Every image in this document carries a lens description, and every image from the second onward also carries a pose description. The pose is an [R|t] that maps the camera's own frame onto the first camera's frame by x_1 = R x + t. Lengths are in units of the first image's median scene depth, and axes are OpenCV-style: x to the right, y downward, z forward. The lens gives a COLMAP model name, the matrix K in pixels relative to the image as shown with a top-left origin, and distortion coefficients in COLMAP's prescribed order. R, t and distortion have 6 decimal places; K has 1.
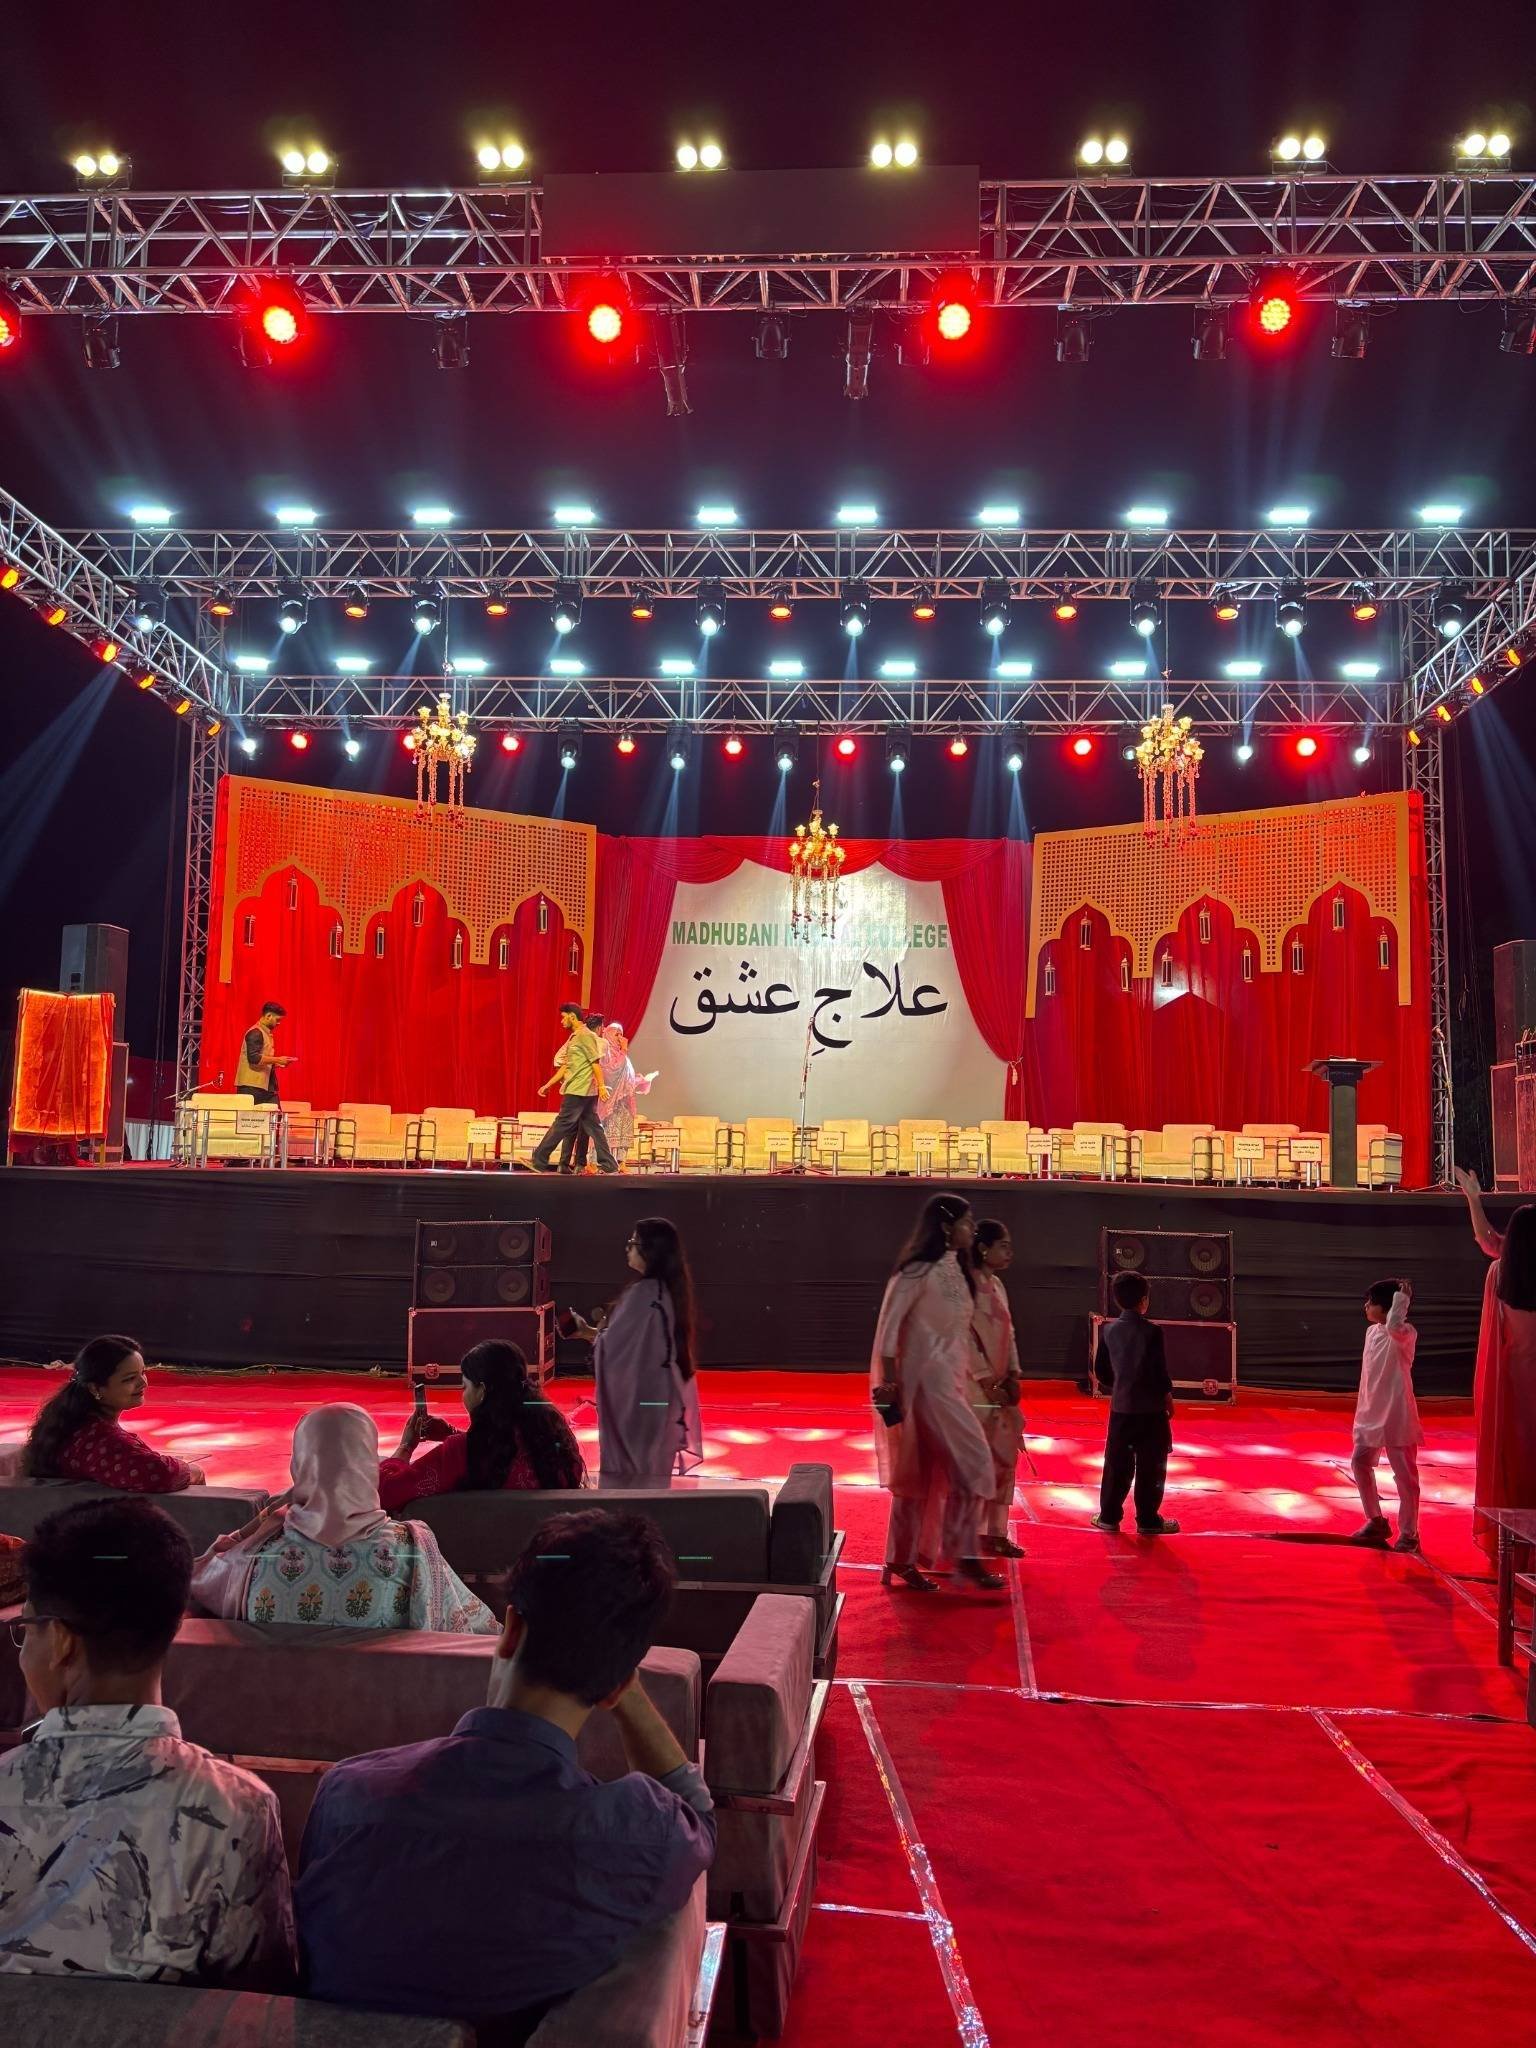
lens RADIAL K [[1559.0, 0, 768.0], [0, 1559.0, 1024.0], [0, 0, 1]] dist [0.063348, -0.093952]
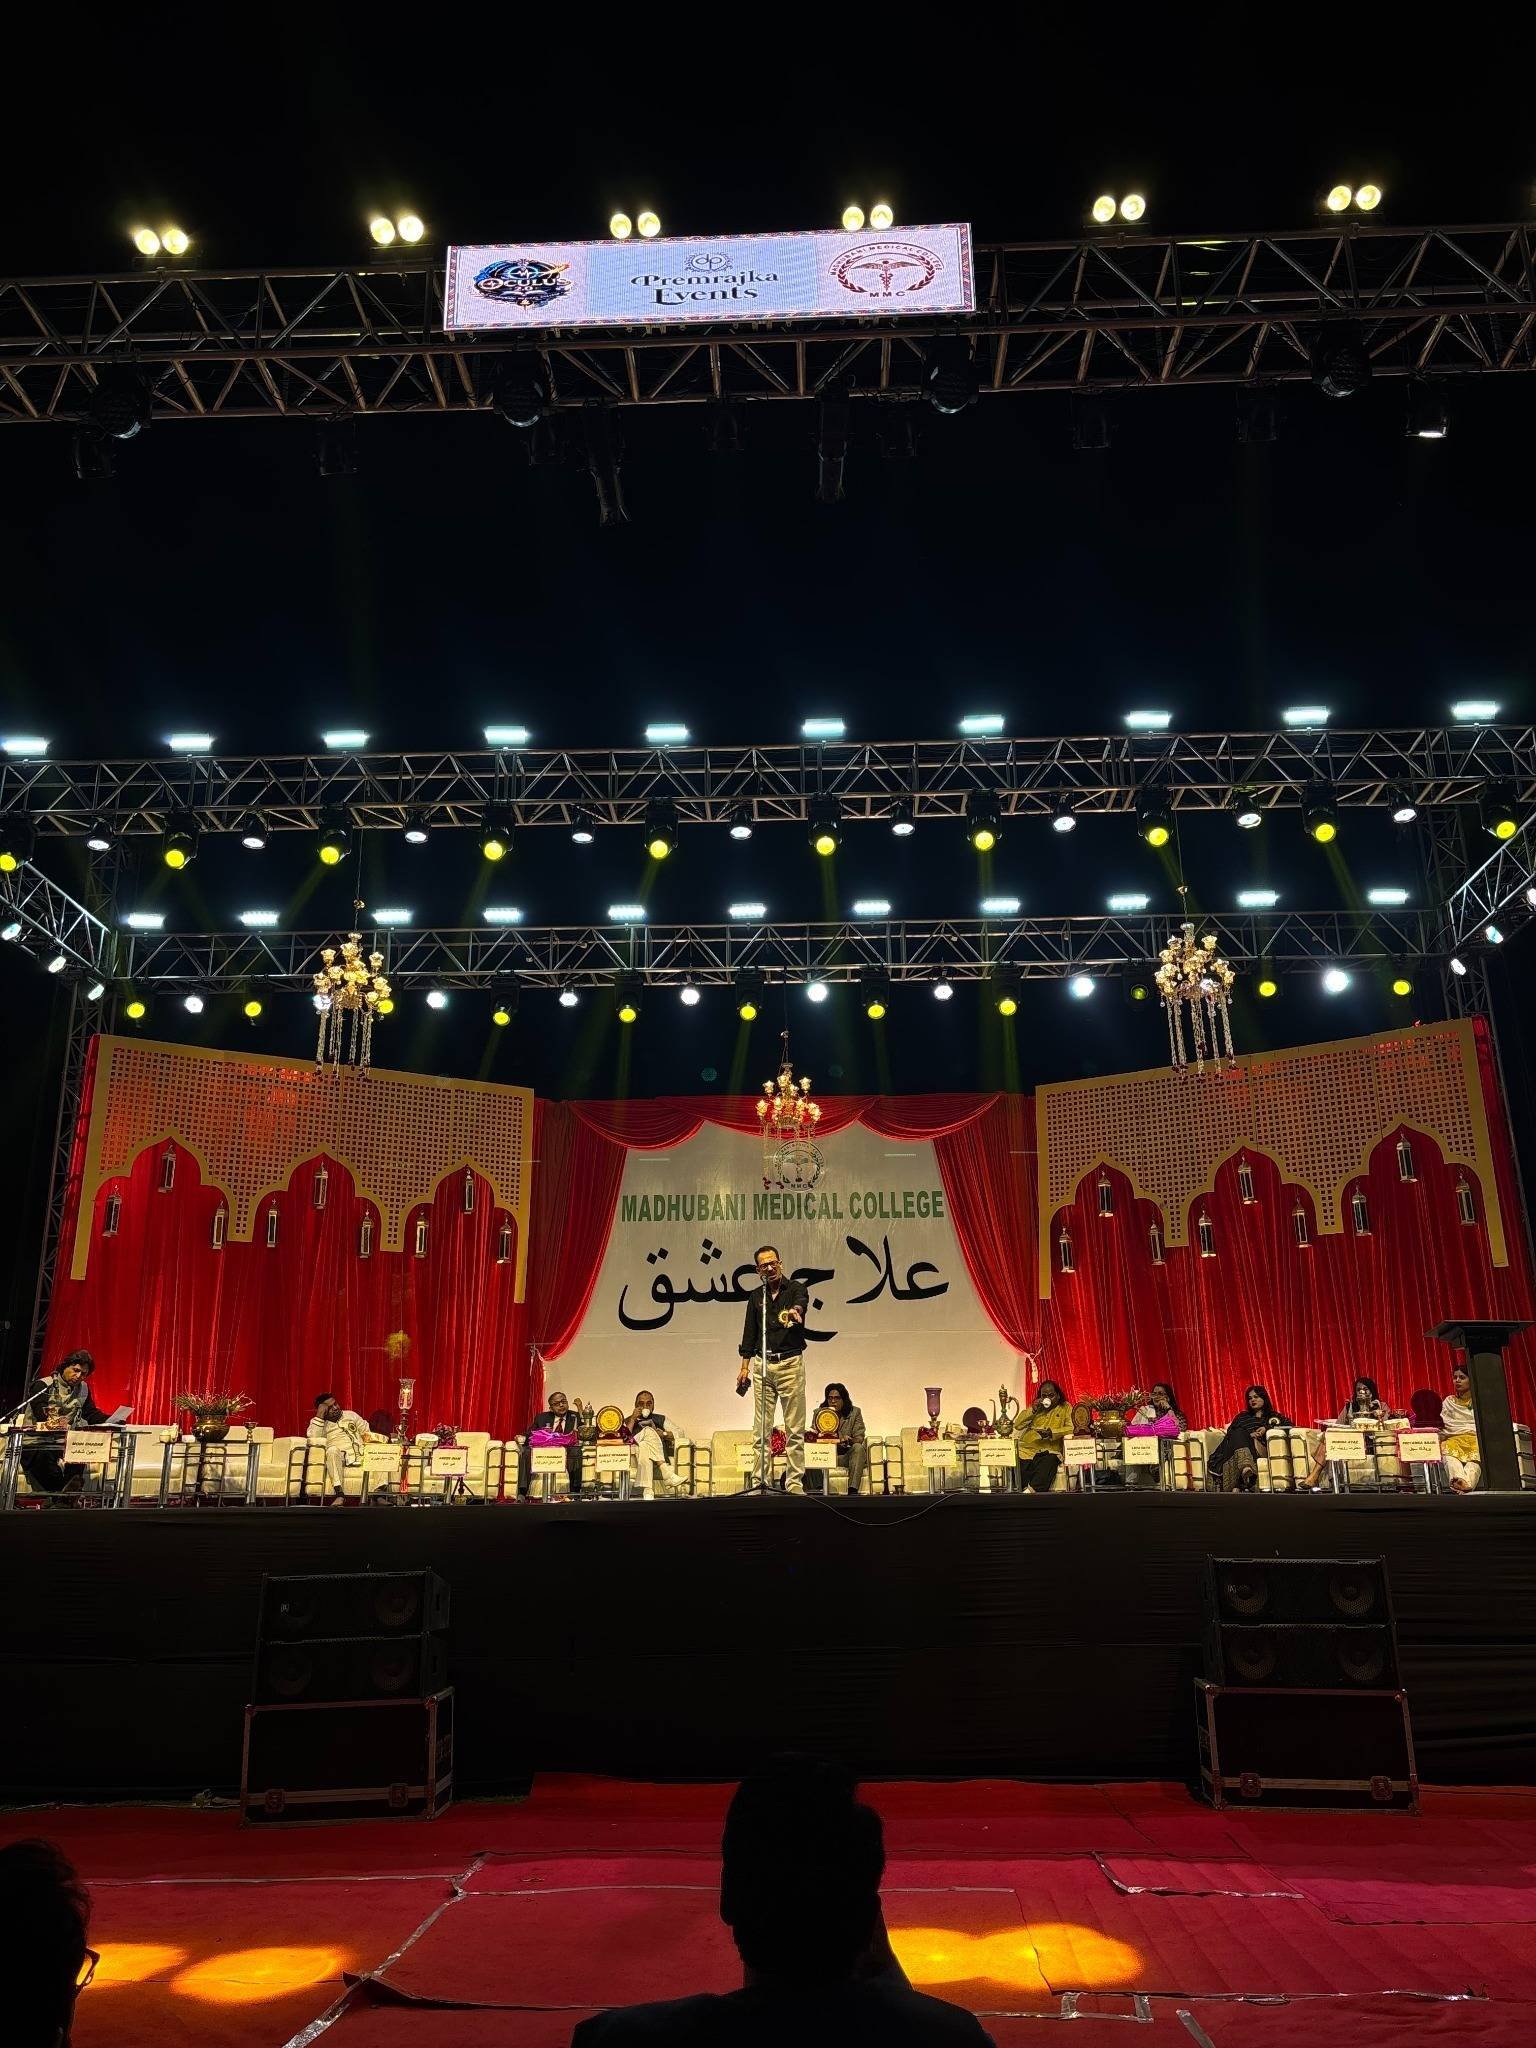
lens RADIAL K [[1559.0, 0, 768.0], [0, 1559.0, 1024.0], [0, 0, 1]] dist [0.063348, -0.093952]
pose [[0.999372, -0.021360, 0.028266, -0.003396], [0.026706, 0.978432, -0.204835, 0.020988], [-0.023281, 0.205461, 0.978388, 0.153460]]
